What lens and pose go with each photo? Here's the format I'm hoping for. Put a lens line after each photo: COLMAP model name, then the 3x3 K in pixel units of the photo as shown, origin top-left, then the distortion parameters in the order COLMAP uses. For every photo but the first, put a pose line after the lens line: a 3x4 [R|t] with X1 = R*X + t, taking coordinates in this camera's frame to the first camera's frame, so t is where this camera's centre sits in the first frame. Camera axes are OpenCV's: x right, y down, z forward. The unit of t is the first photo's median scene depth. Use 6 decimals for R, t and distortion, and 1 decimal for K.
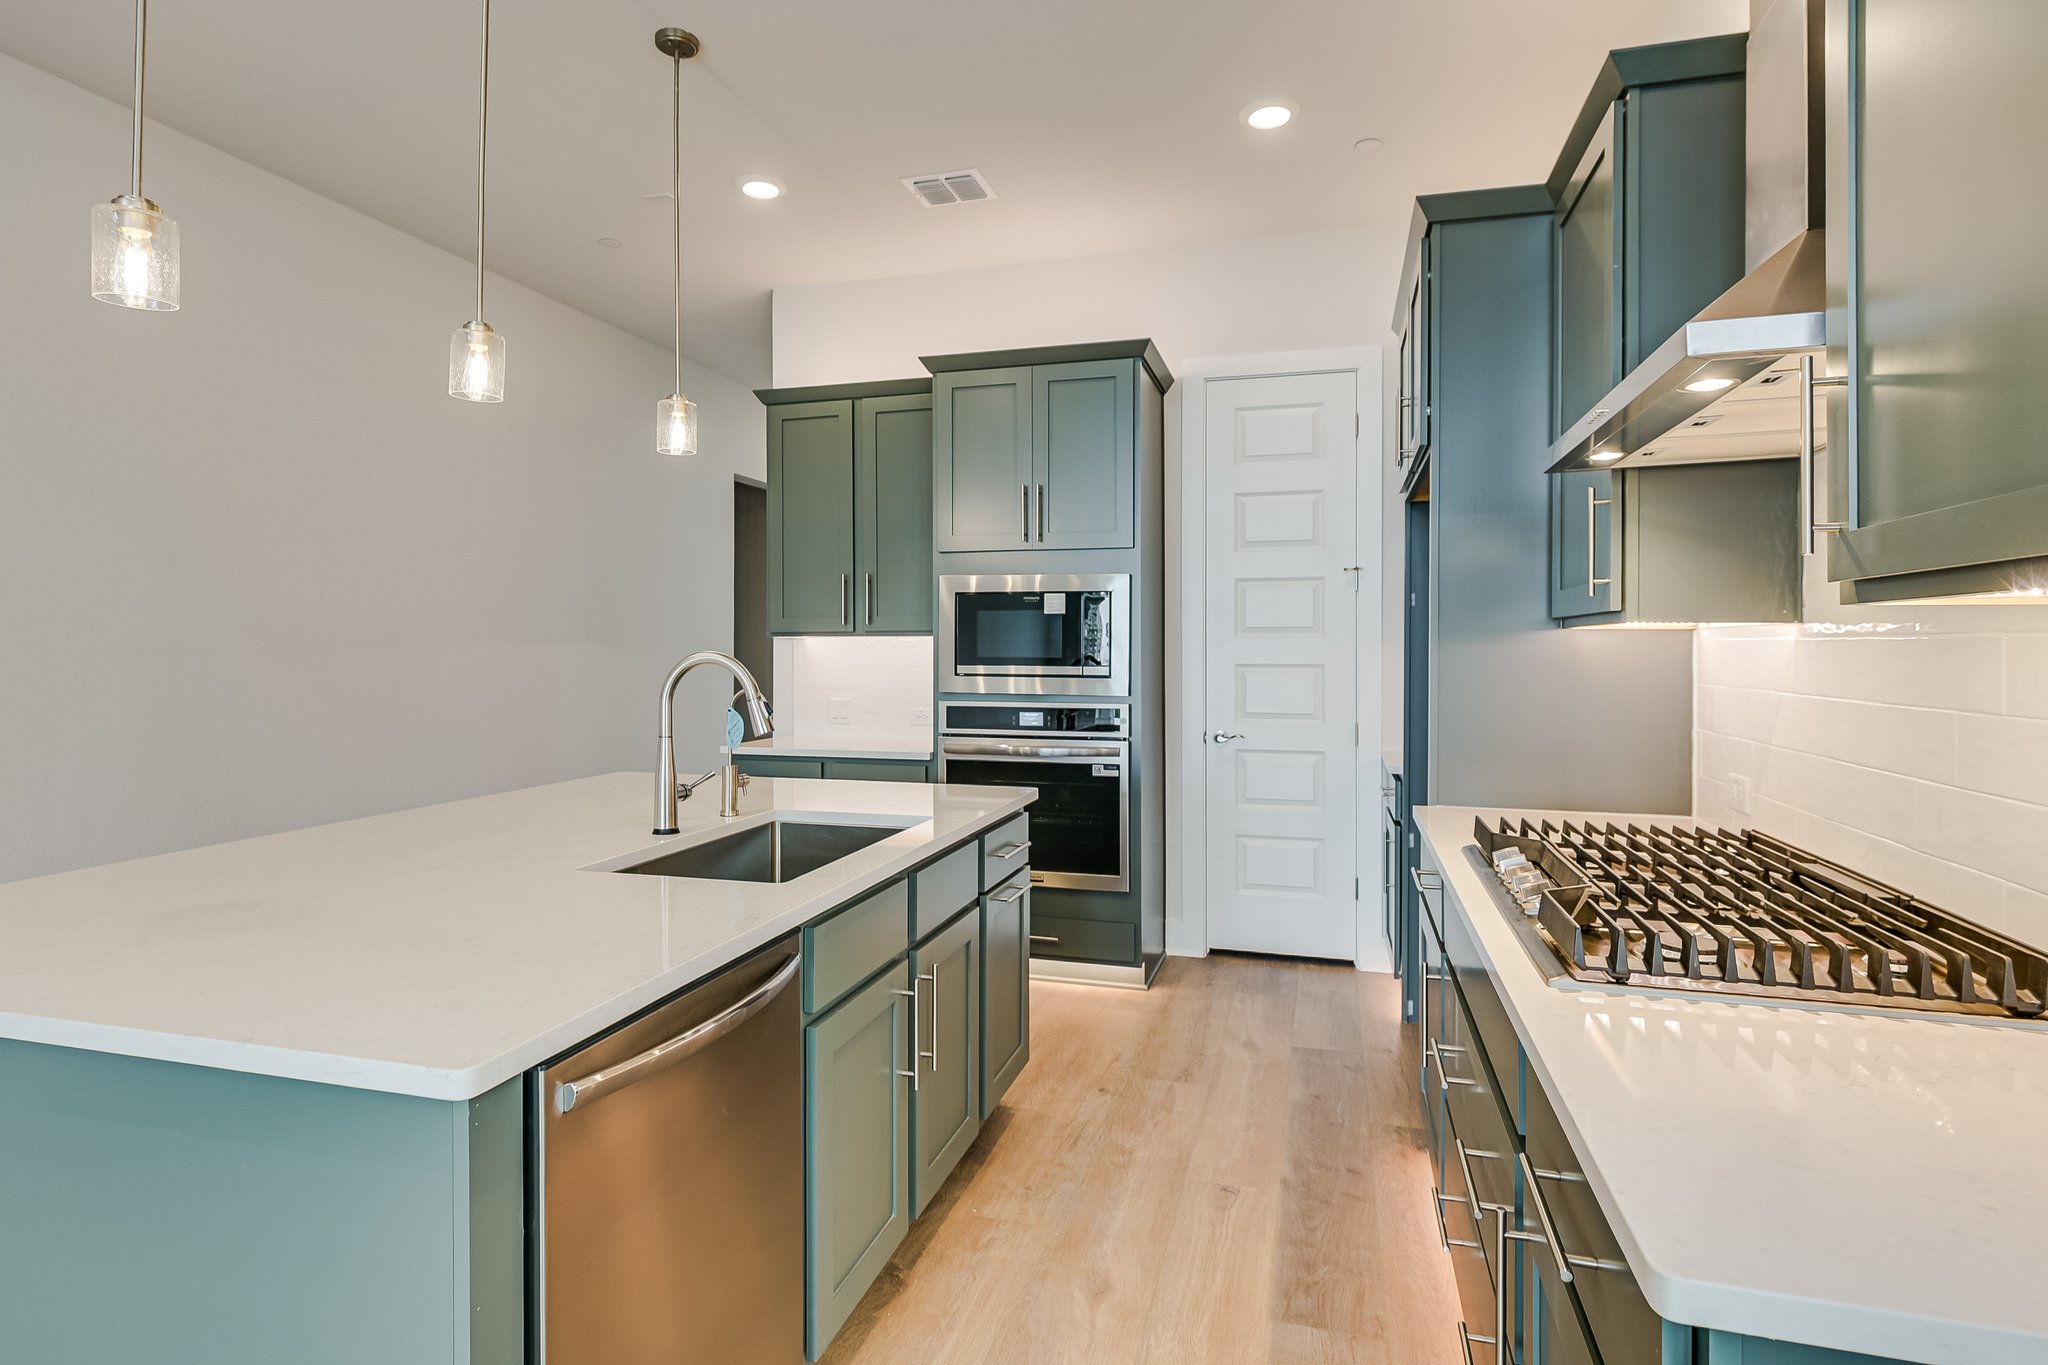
lens RADIAL K [[1059.6, 0, 1021.4], [0, 1059.6, 652.4], [0, 0, 1]] dist [0.000937, 0.000161]
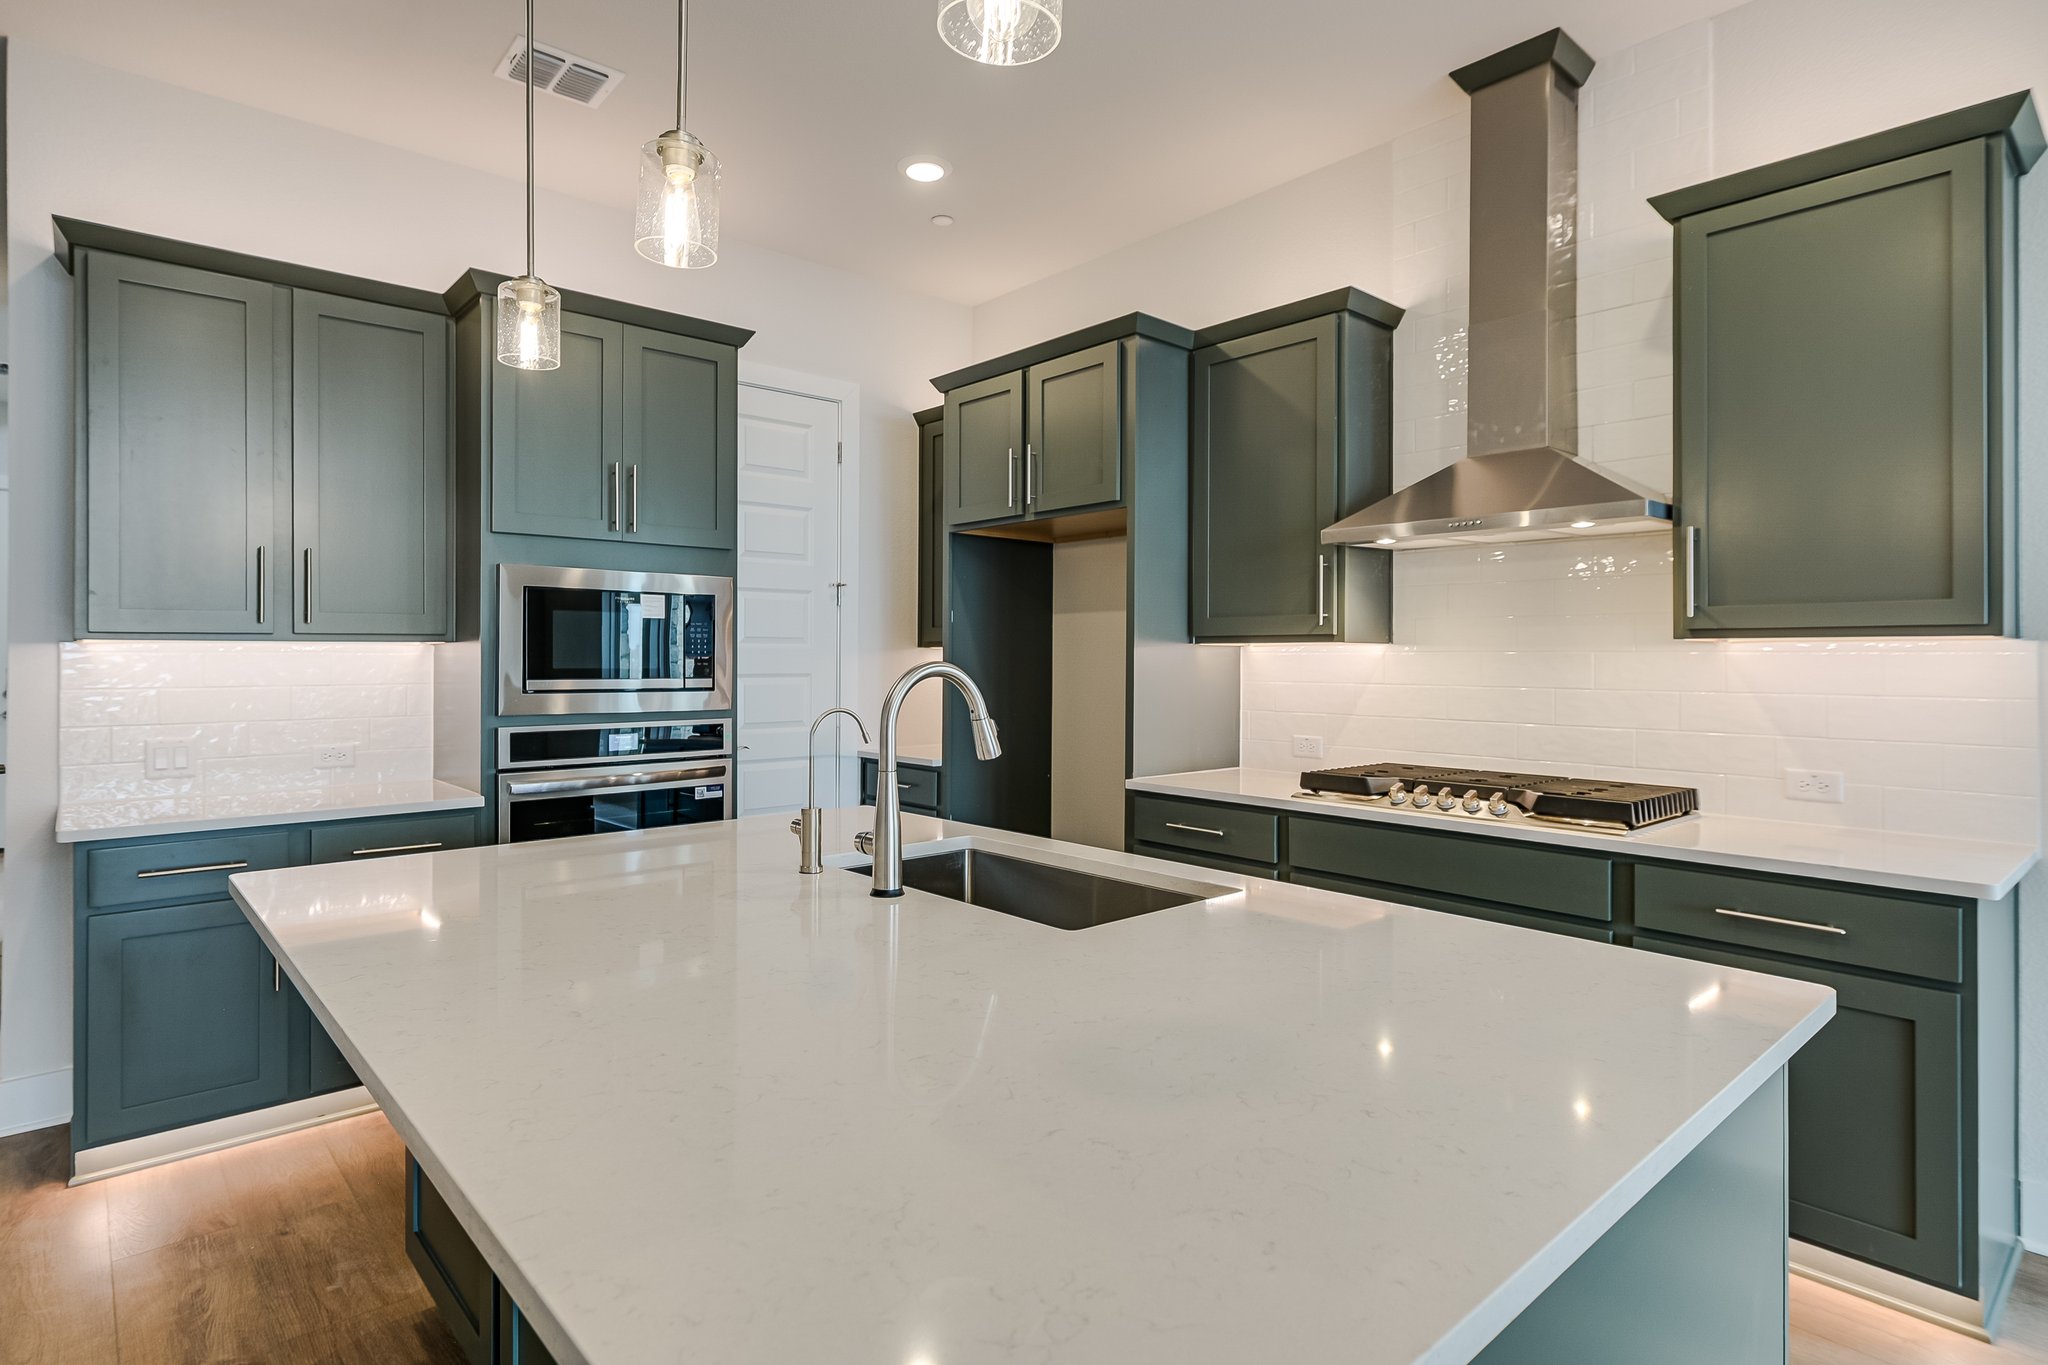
lens RADIAL K [[1059.6, 0, 1021.4], [0, 1059.6, 652.4], [0, 0, 1]] dist [0.000937, 0.000161]
pose [[0.528320, 0.002212, 0.849042, -0.534239], [0.003731, 0.999981, -0.004927, -0.002806], [-0.849037, 0.005770, 0.528302, 0.283826]]
